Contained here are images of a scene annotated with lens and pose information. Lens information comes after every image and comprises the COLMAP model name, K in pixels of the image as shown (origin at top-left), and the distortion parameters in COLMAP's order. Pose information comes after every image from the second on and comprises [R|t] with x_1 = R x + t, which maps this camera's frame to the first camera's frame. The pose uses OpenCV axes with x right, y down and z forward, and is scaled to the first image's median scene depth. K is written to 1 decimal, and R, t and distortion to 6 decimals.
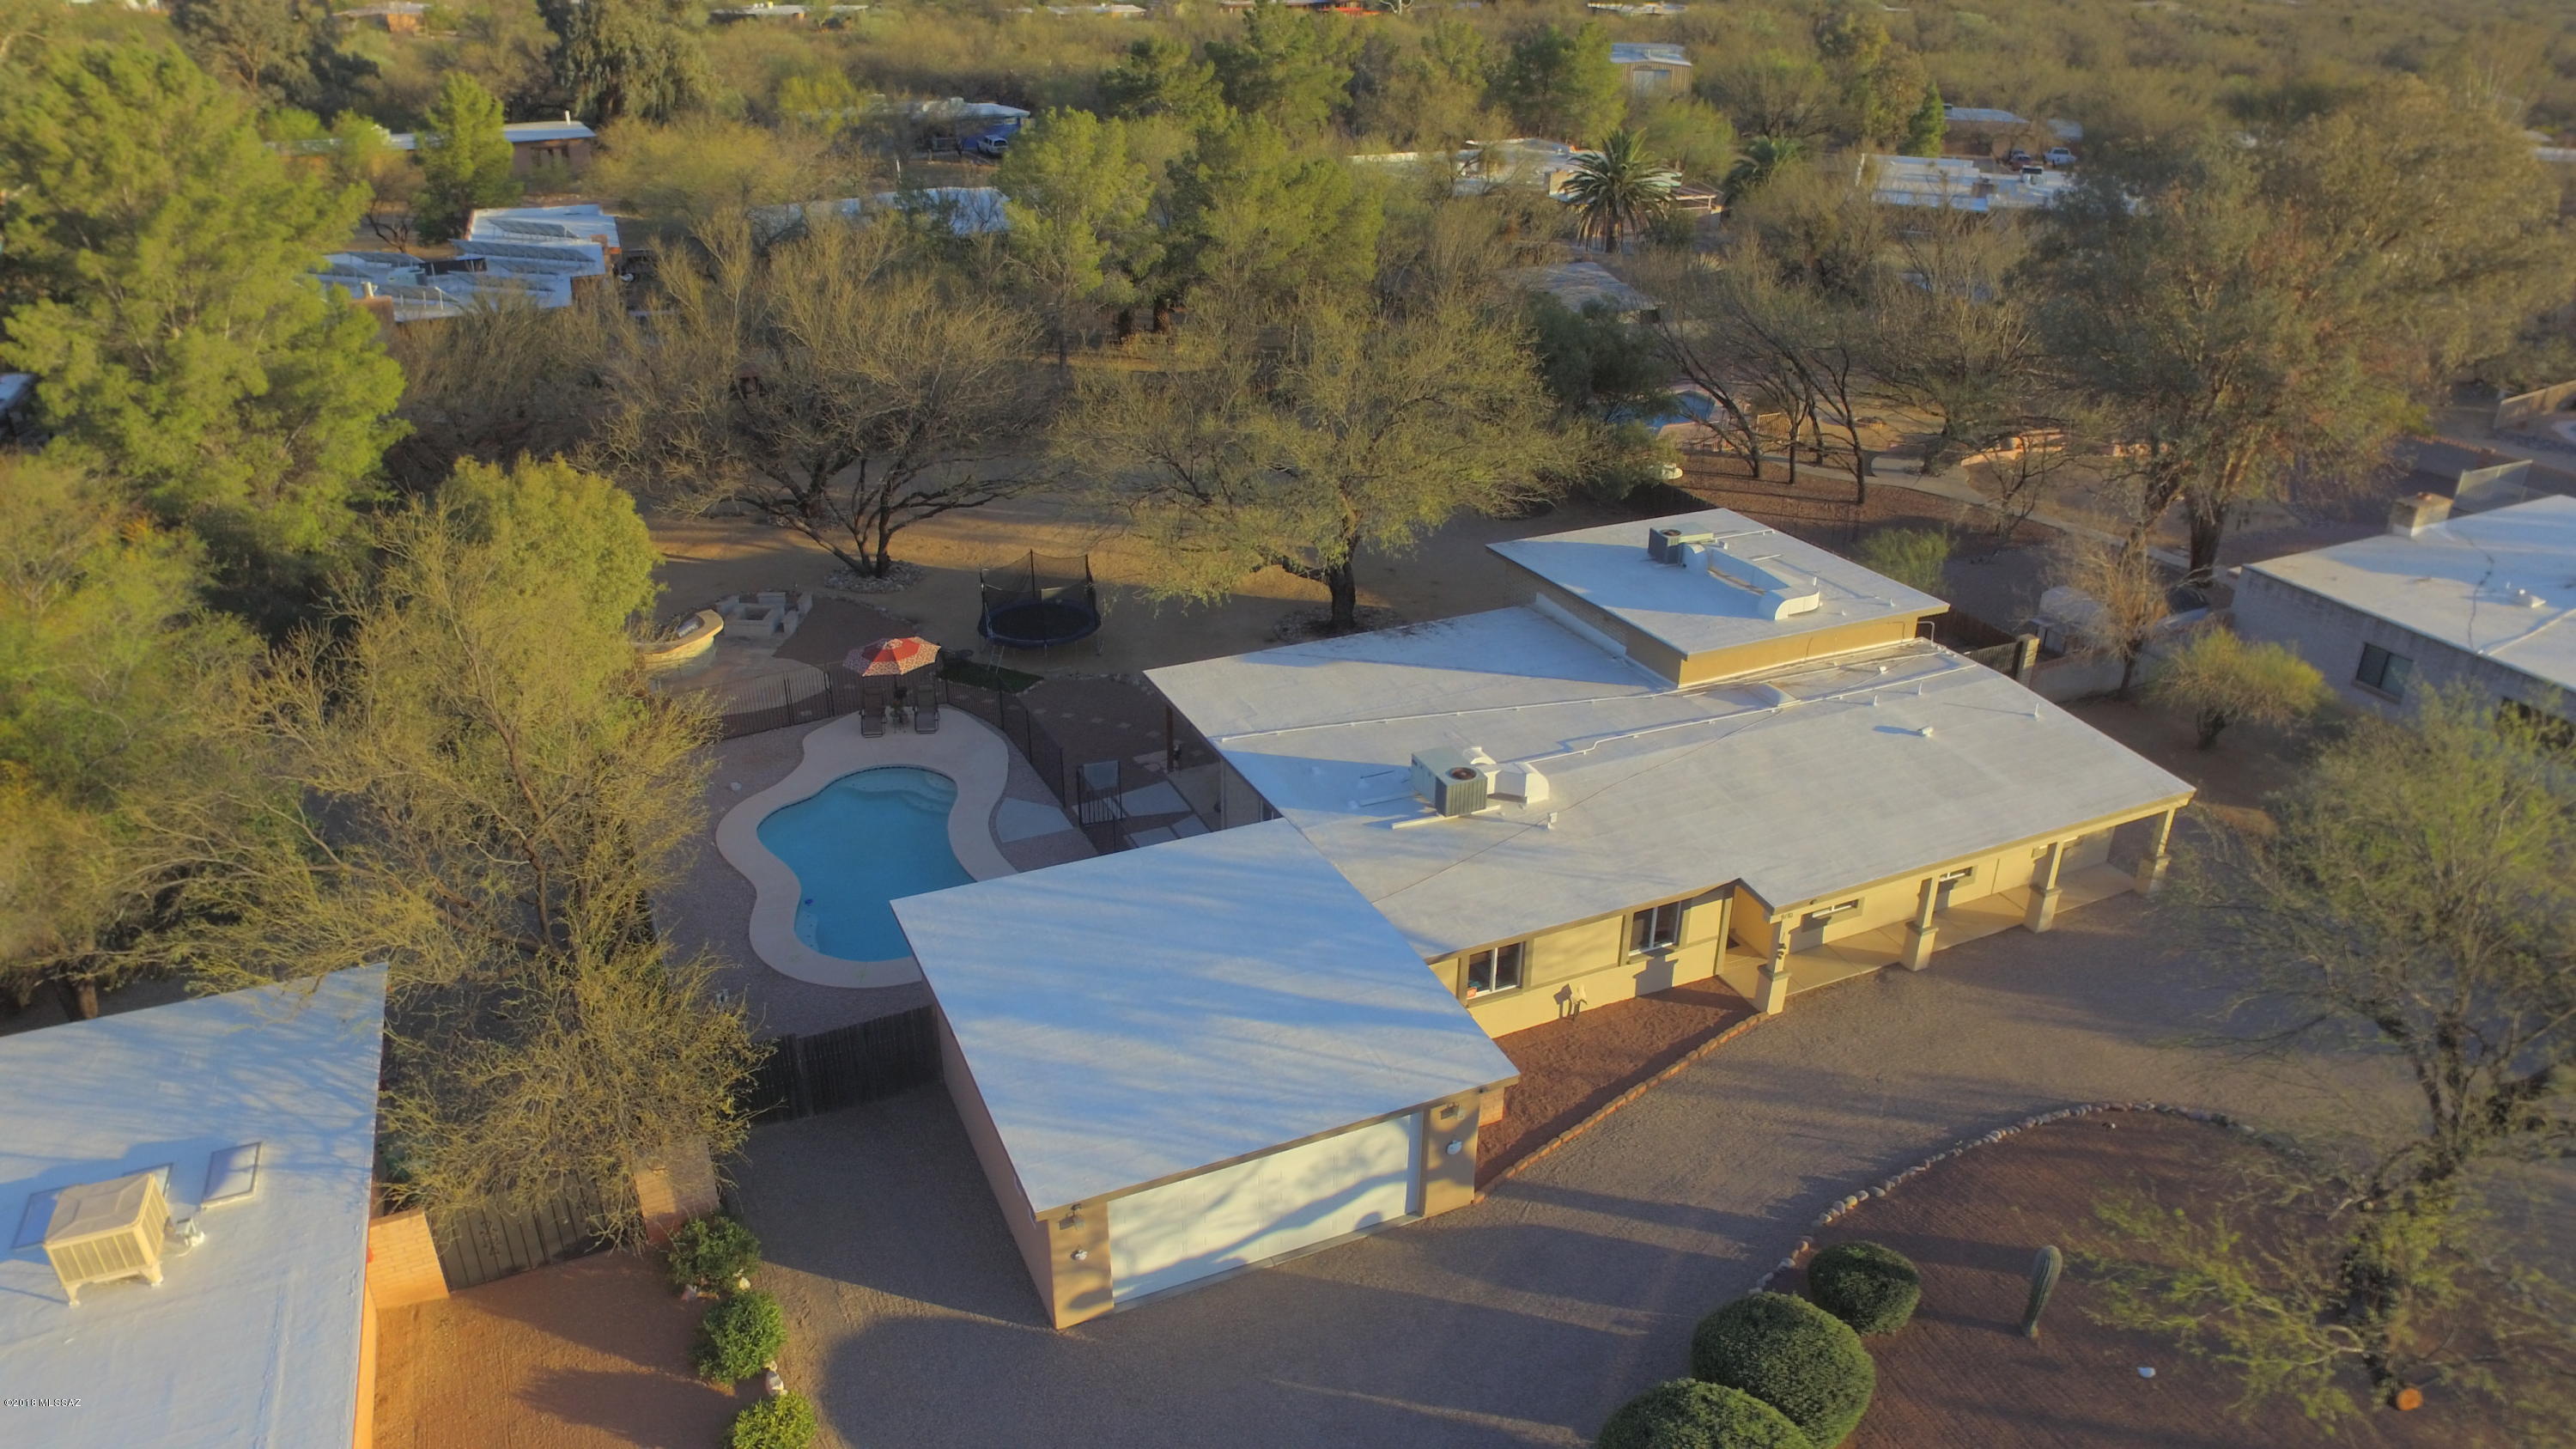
lens RADIAL K [[1681.4, 0, 1288.0], [0, 1681.4, 724.5], [0, 0, 1]] dist [-0.150497, 0.110387]
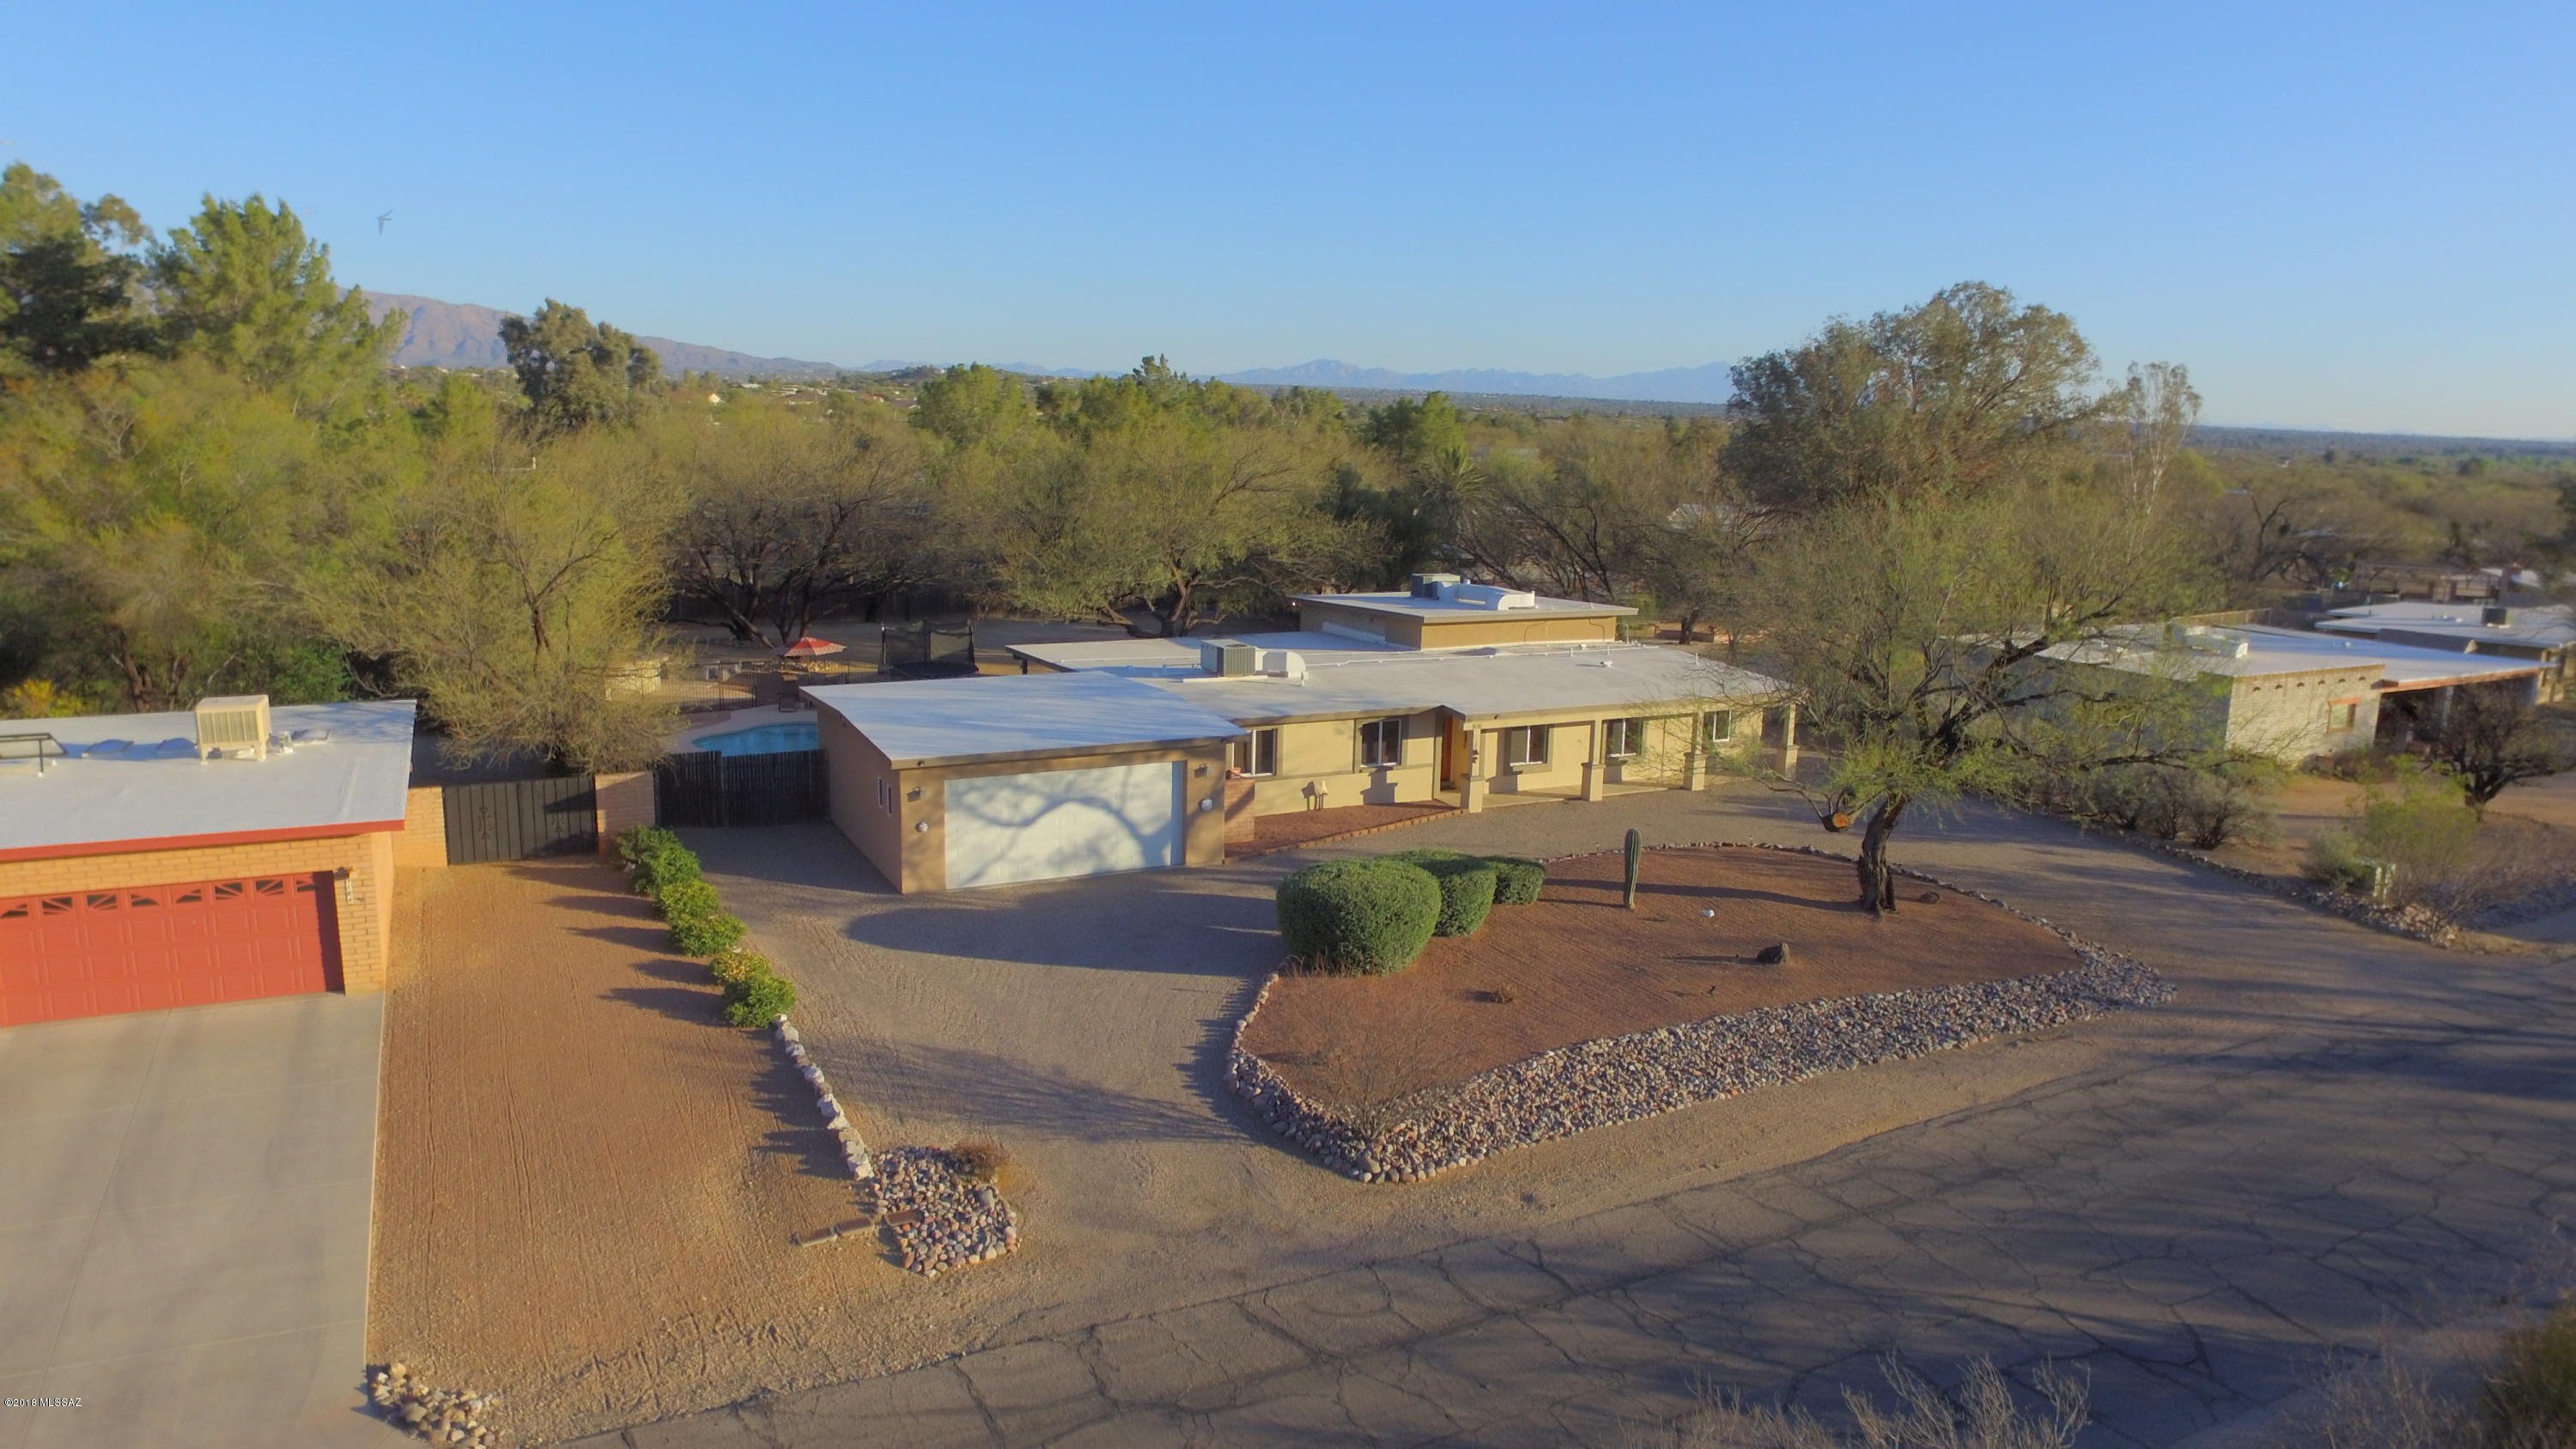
lens RADIAL K [[1681.4, 0, 1288.0], [0, 1681.4, 724.5], [0, 0, 1]] dist [-0.150497, 0.110387]
pose [[0.998566, 0.007347, 0.053026, 0.076205], [0.007259, 0.962804, -0.270102, 0.456566], [-0.053038, 0.270100, 0.961370, -0.273035]]
